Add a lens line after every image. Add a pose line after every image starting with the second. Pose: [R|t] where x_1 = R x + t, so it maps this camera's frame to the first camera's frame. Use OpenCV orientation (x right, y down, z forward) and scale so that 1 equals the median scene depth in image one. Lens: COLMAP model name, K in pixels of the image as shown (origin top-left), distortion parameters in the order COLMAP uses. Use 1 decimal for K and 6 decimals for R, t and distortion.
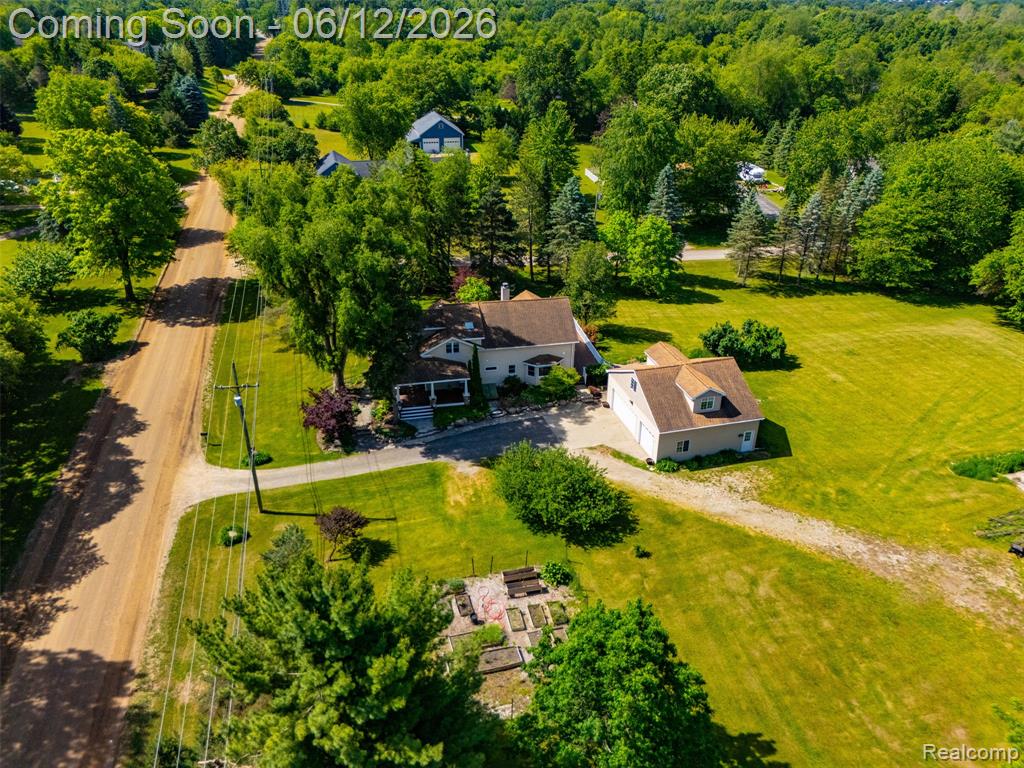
lens RADIAL K [[751.7, 0, 513.7], [0, 751.7, 381.2], [0, 0, 1]] dist [0.085473, -0.087966]
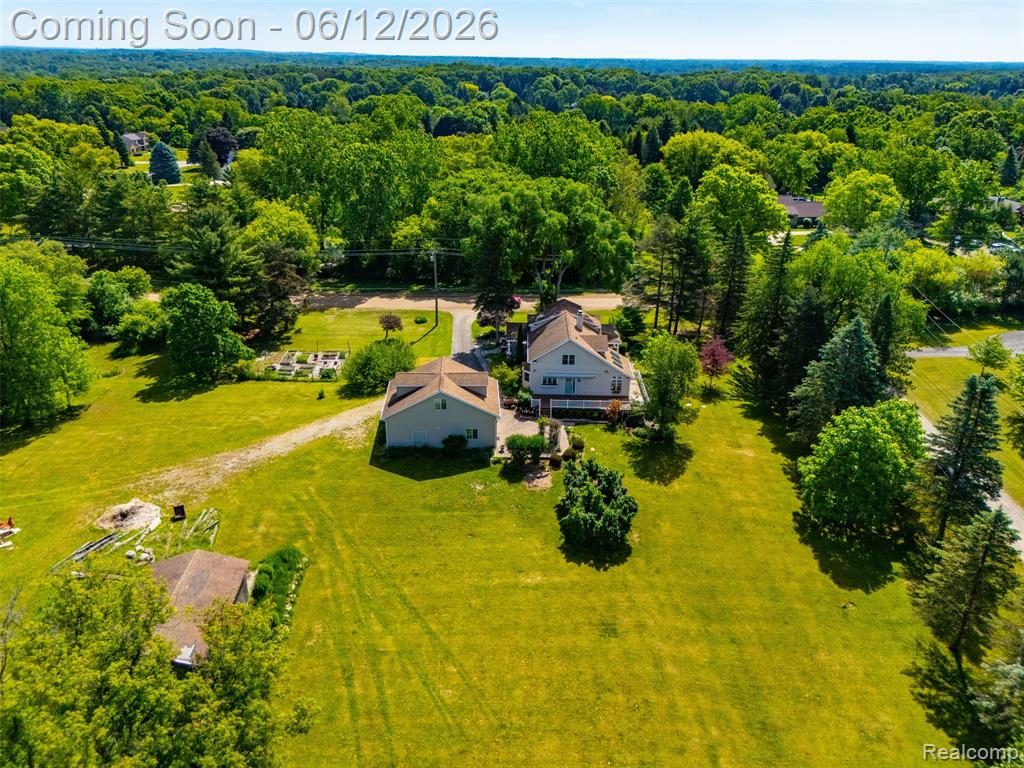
lens RADIAL K [[751.7, 0, 513.7], [0, 751.7, 381.2], [0, 0, 1]] dist [0.085473, -0.087966]
pose [[-0.216379, 0.373677, -0.901968, 1.151693], [-0.469605, 0.770127, 0.431713, -0.521280], [0.855951, 0.516982, 0.008841, 0.996359]]
